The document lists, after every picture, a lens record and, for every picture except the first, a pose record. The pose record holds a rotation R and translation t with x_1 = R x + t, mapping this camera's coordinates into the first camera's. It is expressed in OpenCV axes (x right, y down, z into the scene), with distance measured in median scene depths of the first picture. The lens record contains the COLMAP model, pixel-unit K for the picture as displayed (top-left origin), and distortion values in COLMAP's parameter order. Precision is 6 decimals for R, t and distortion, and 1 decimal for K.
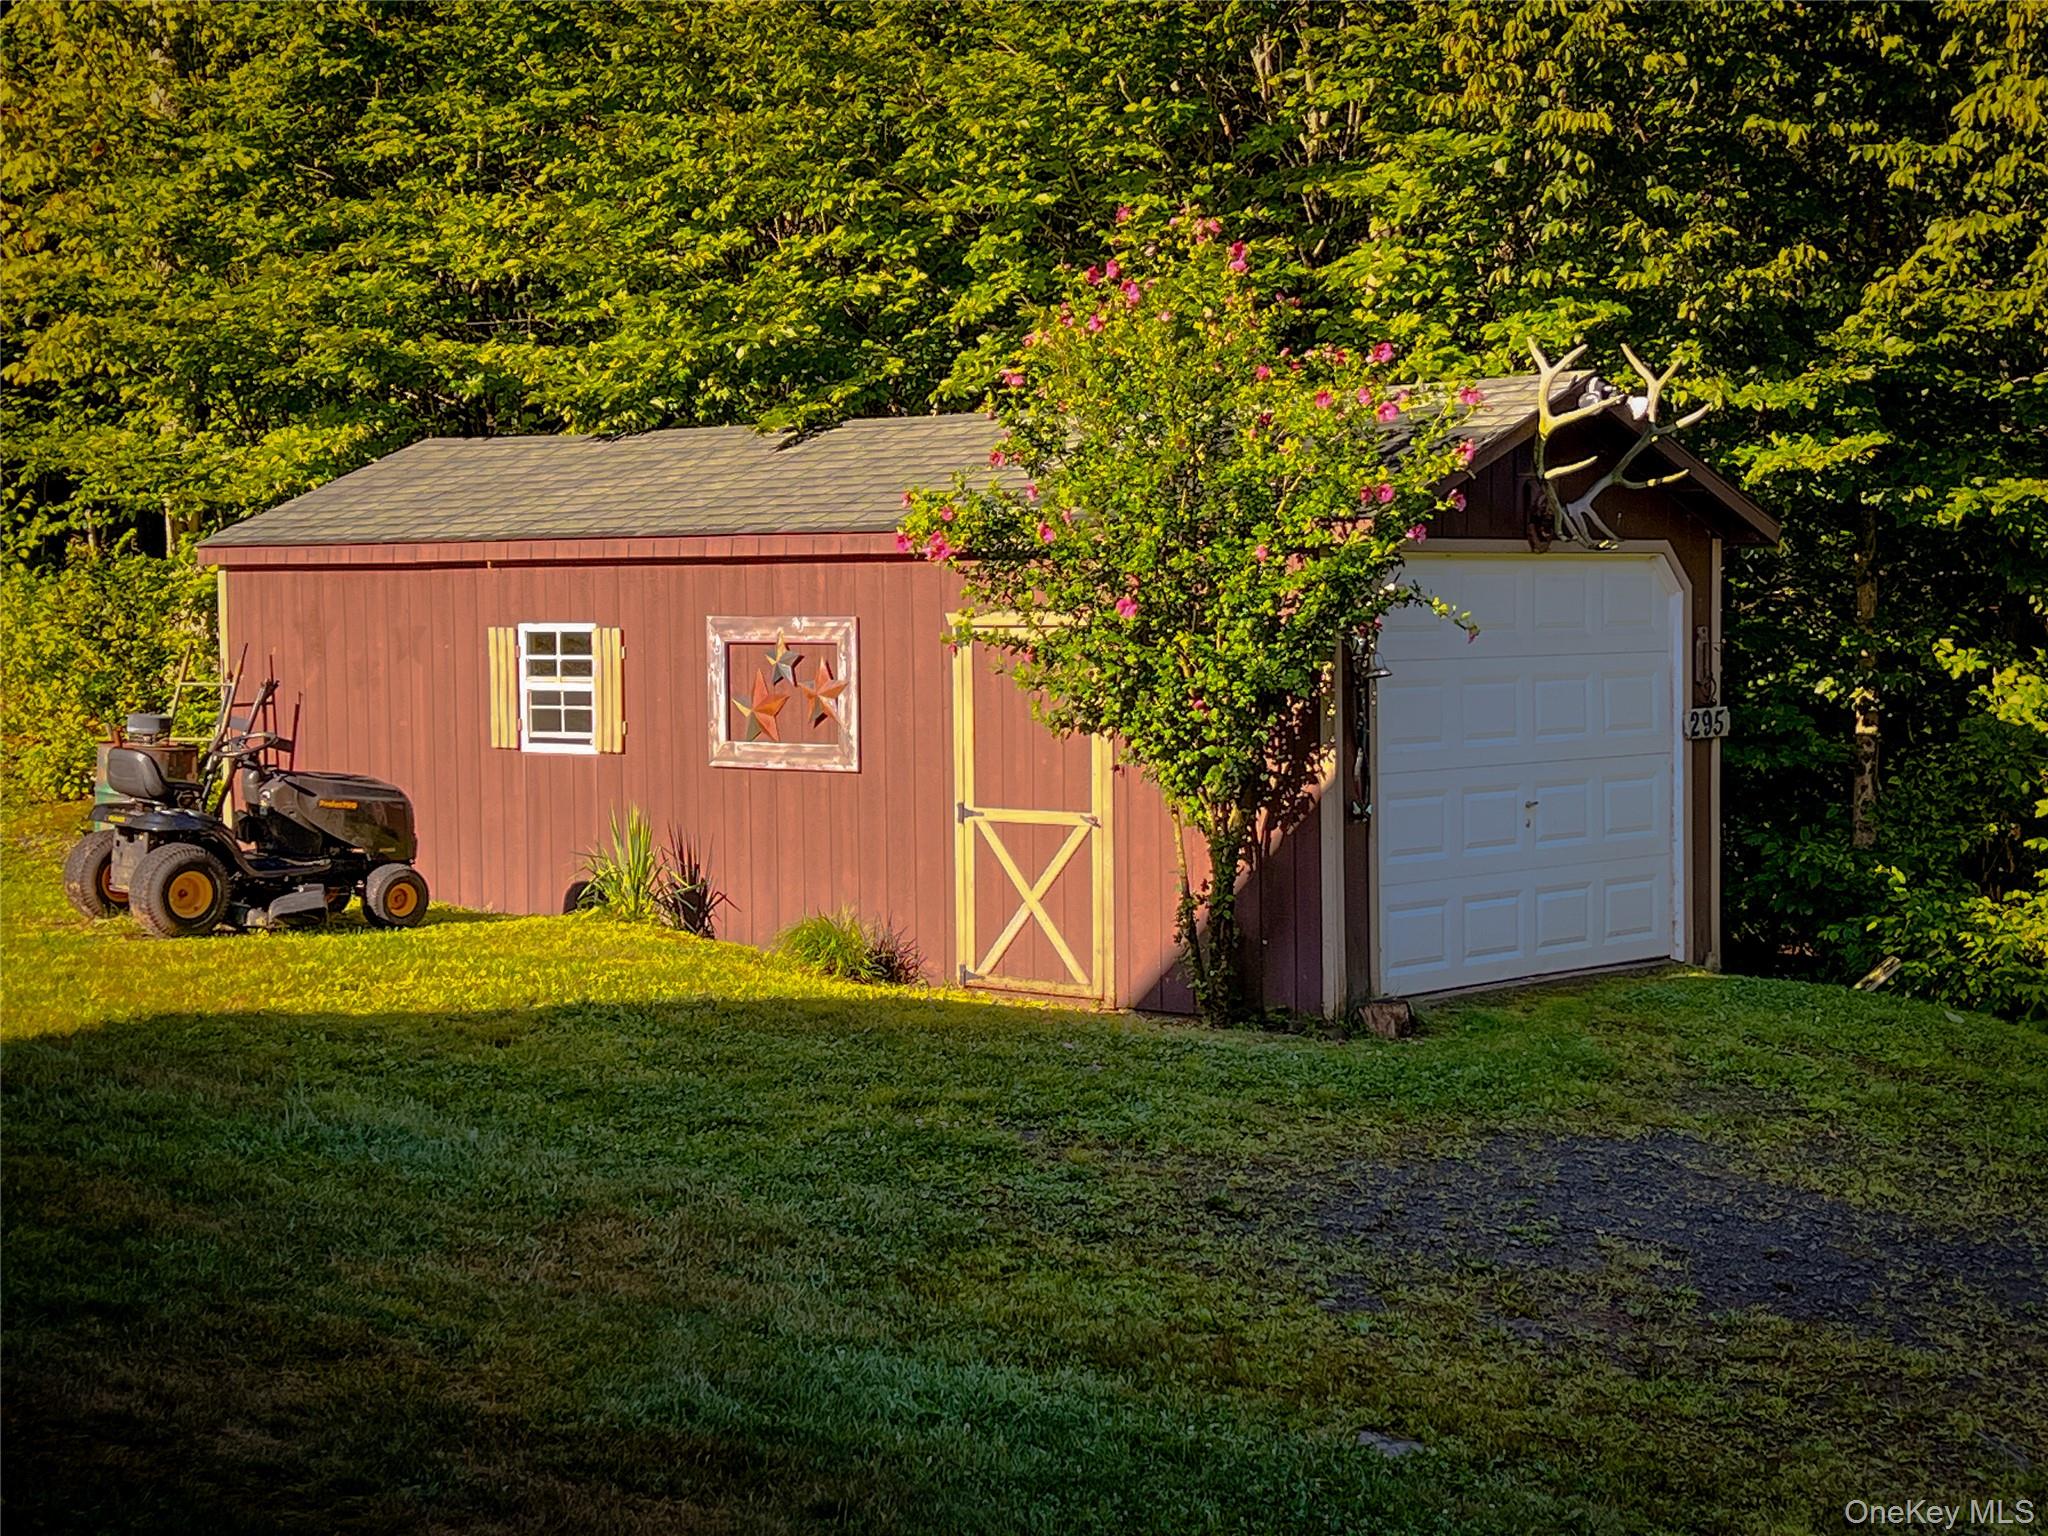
lens RADIAL K [[3347.8, 0, 1020.1], [0, 3347.8, 770.7], [0, 0, 1]] dist [0.056012, 0.000000]
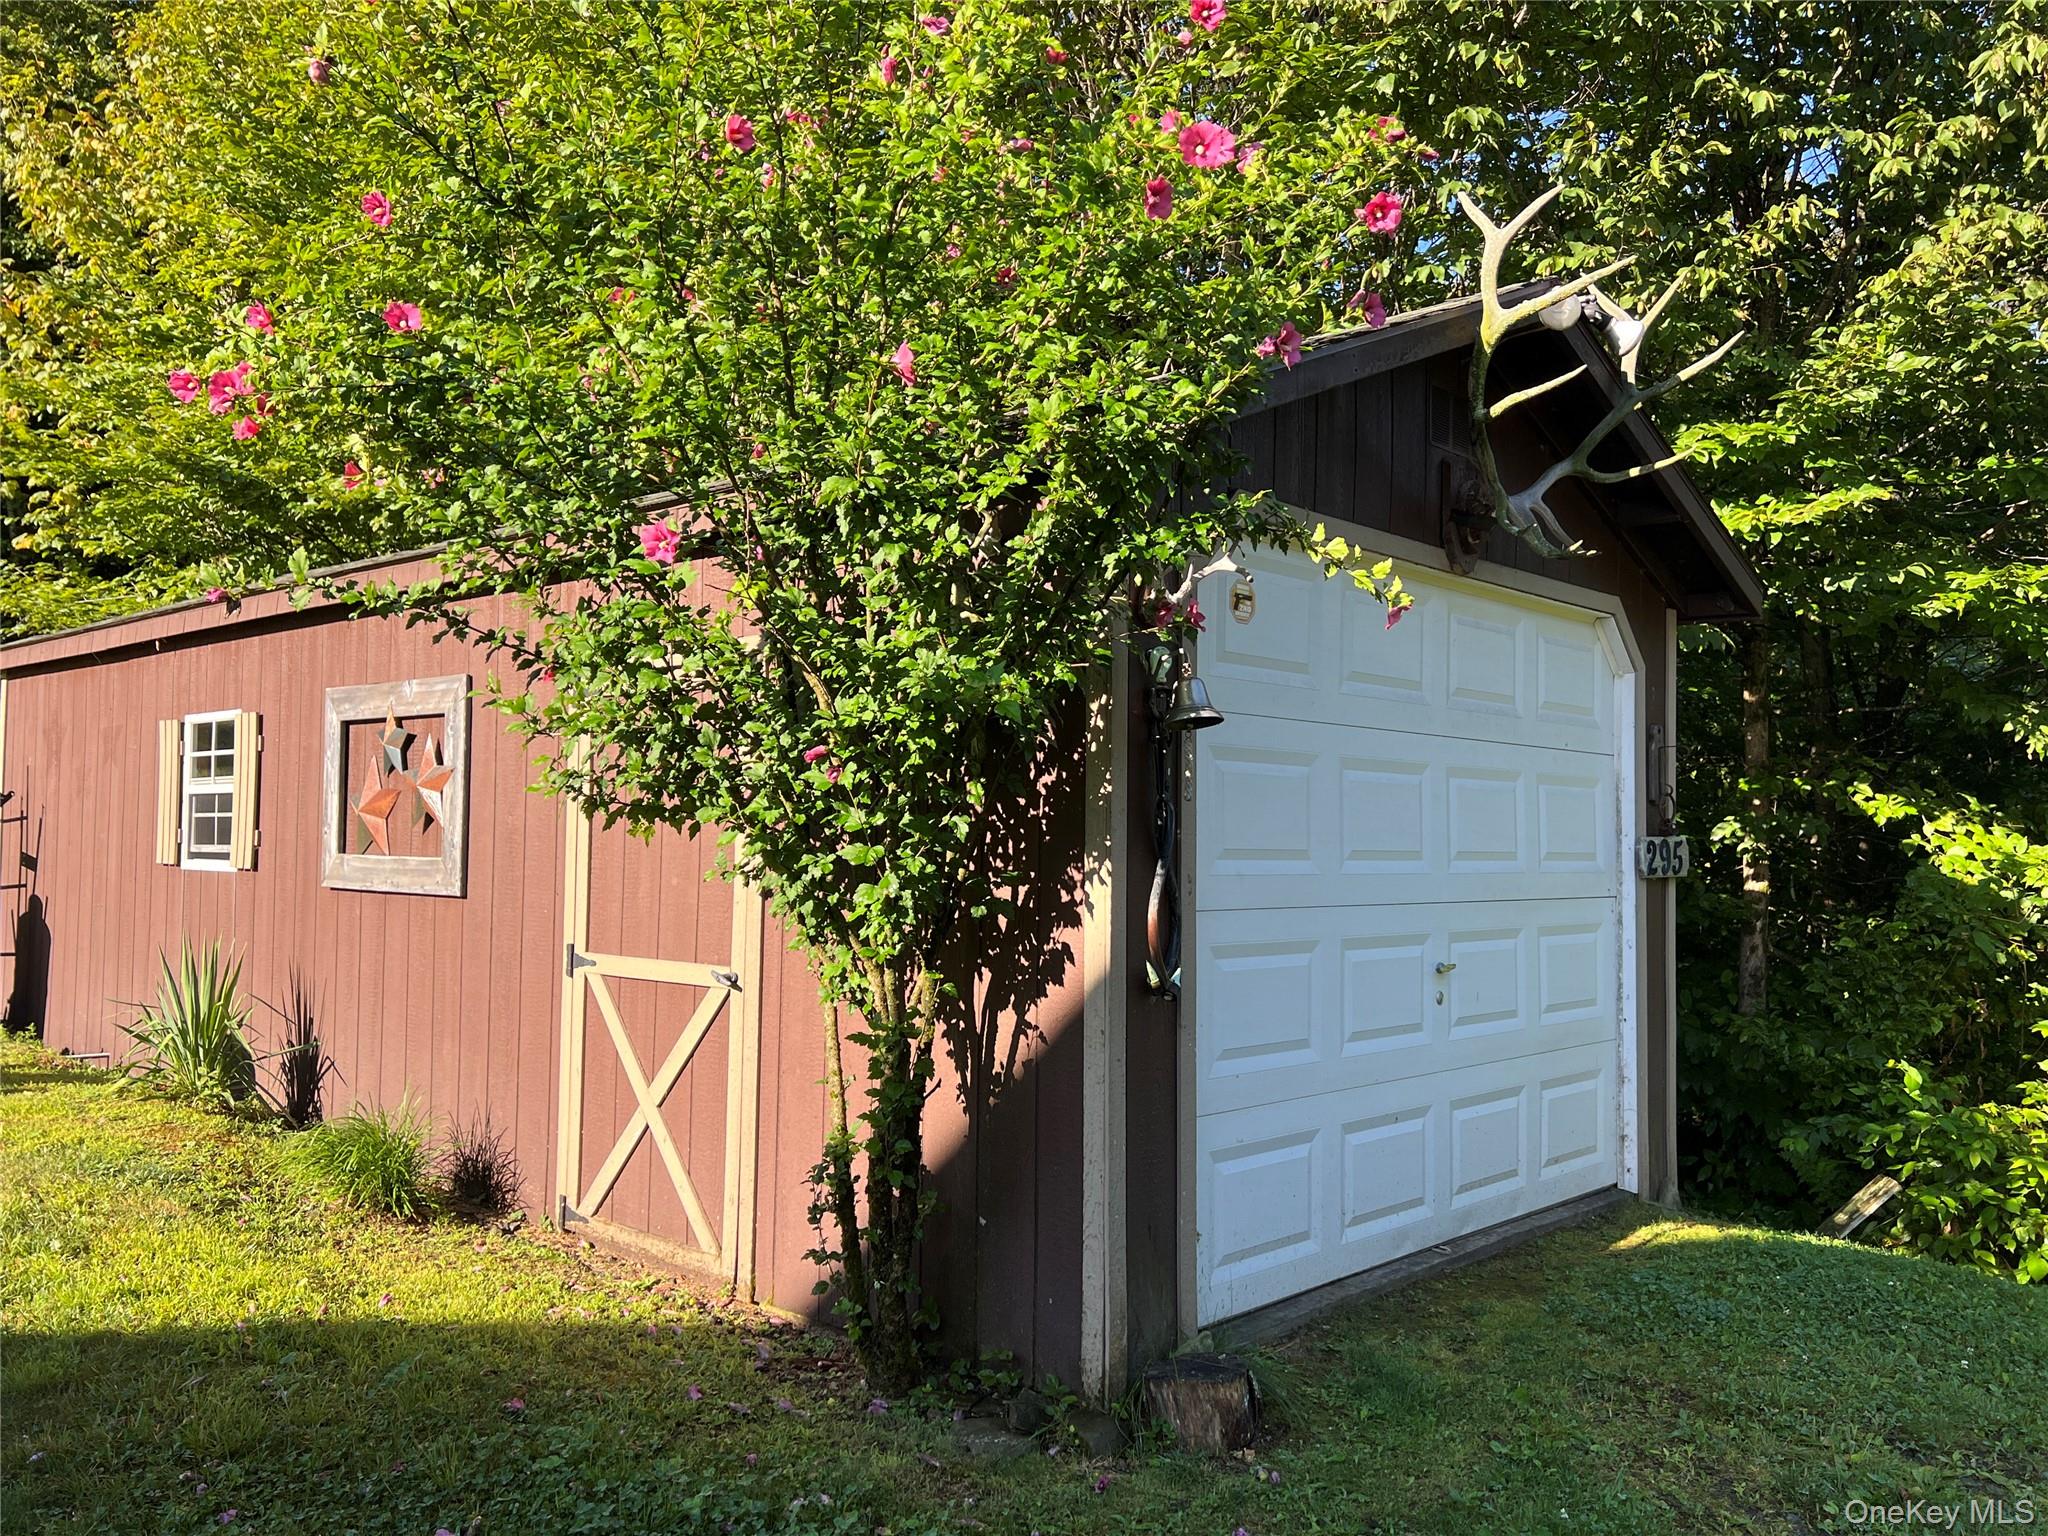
lens RADIAL K [[1612.8, 0, 1031.7], [0, 1612.8, 757.9], [0, 0, 1]] dist [0.012808, -0.005288]
pose [[0.999561, 0.021284, -0.020592, 0.079164], [-0.023274, 0.994532, -0.101804, 0.003336], [0.018312, 0.102238, 0.994591, 0.687195]]
